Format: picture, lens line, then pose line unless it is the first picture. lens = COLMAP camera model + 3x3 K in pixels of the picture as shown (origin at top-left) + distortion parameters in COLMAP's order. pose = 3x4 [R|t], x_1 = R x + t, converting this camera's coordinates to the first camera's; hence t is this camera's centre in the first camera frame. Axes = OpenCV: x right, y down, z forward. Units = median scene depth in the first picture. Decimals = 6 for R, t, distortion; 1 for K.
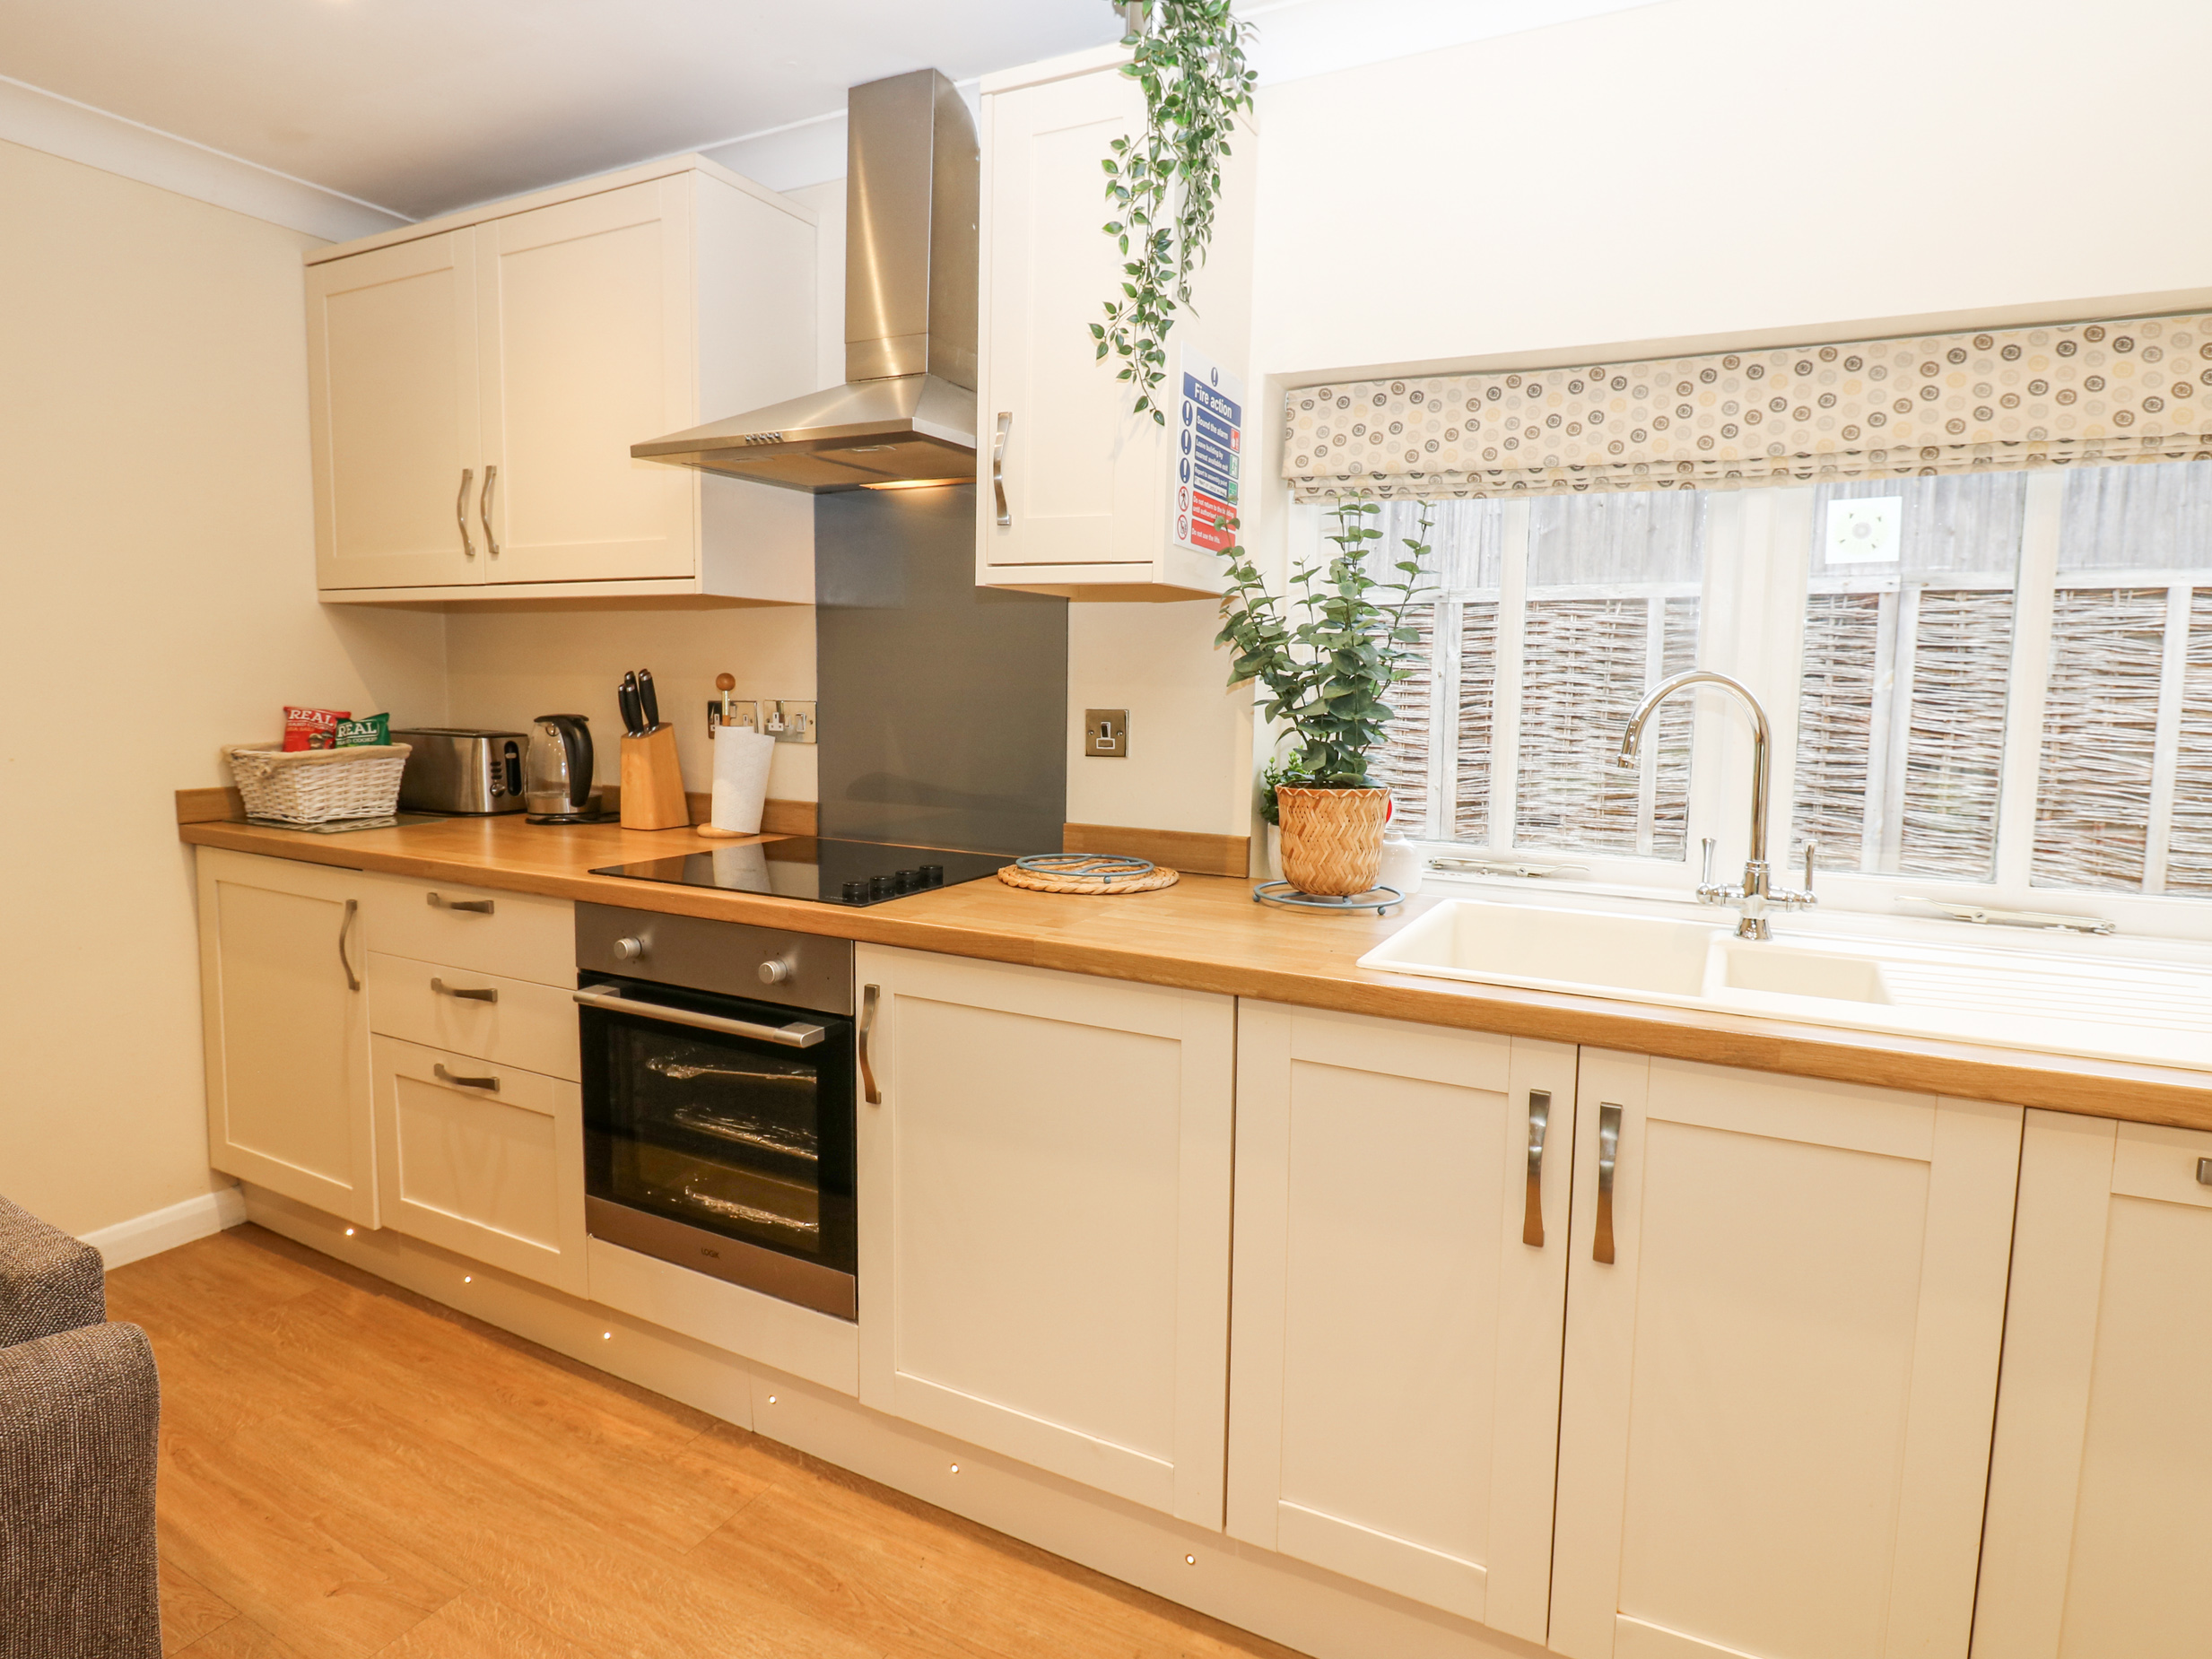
lens RADIAL K [[1161.8, 0, 1106.0], [0, 1161.8, 829.7], [0, 0, 1]] dist [-0.005562, -0.011619]
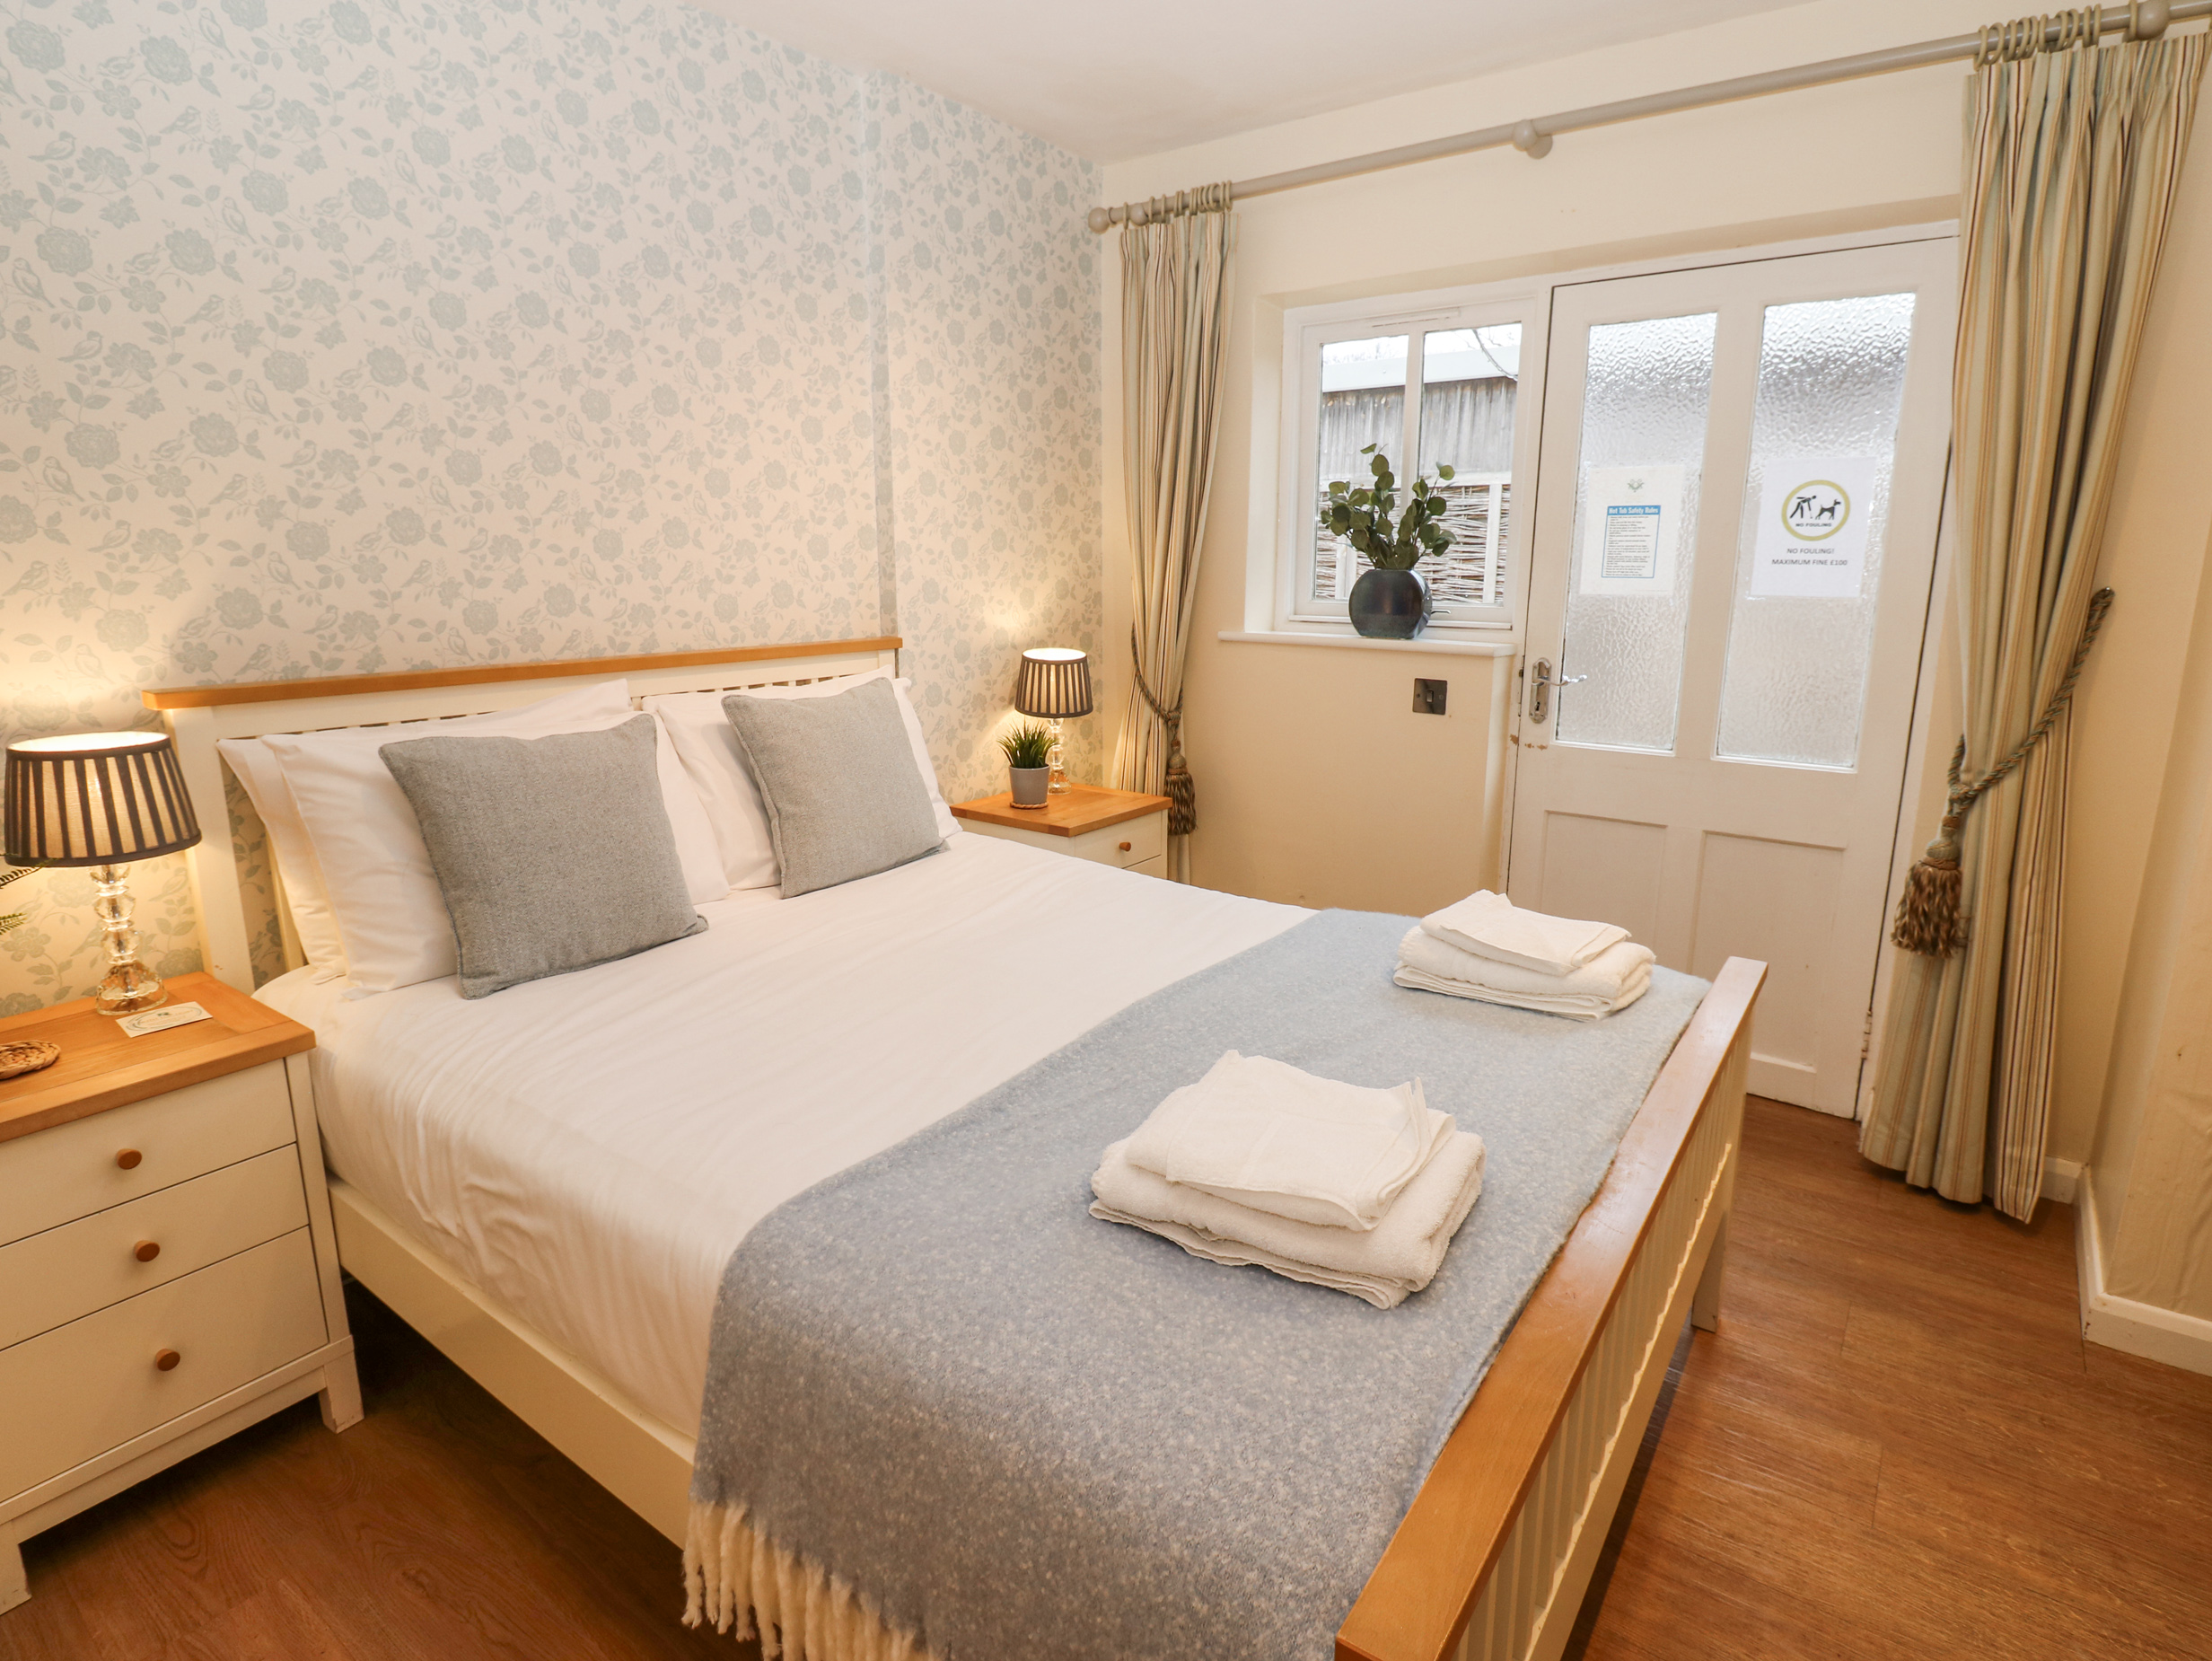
lens RADIAL K [[1162.1, 0, 1106.9], [0, 1162.1, 831.2], [0, 0, 1]] dist [-0.005562, -0.011619]
pose [[0.985138, 0.030466, -0.169042, 0.687604], [-0.014424, 0.995341, 0.095328, 0.105518], [0.171158, -0.091473, 0.980988, -0.633941]]
